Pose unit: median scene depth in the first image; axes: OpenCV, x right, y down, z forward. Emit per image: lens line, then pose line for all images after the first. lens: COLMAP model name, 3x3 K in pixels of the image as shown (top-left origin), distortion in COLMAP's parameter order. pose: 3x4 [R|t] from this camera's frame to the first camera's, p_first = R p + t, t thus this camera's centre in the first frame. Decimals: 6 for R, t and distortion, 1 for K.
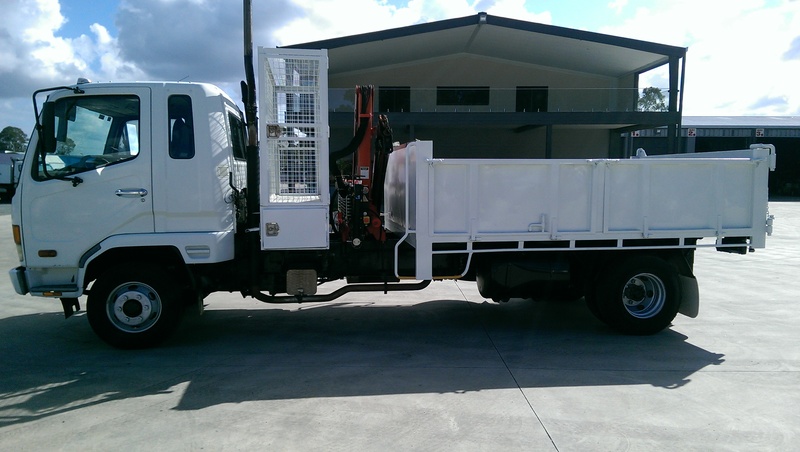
lens RADIAL K [[575.1, 0, 400.0], [0, 575.1, 226.0], [0, 0, 1]] dist [0.069522, -0.086339]
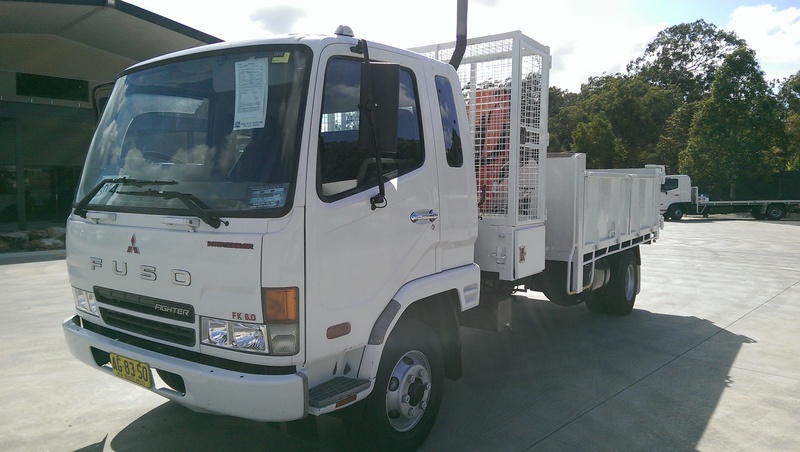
lens RADIAL K [[575.1, 0, 400.0], [0, 575.1, 226.0], [0, 0, 1]] dist [0.069522, -0.086339]
pose [[0.681508, -0.050034, 0.730099, -0.956719], [0.062822, 0.997977, 0.009751, -0.054295], [-0.729110, 0.039221, 0.683272, 0.571747]]
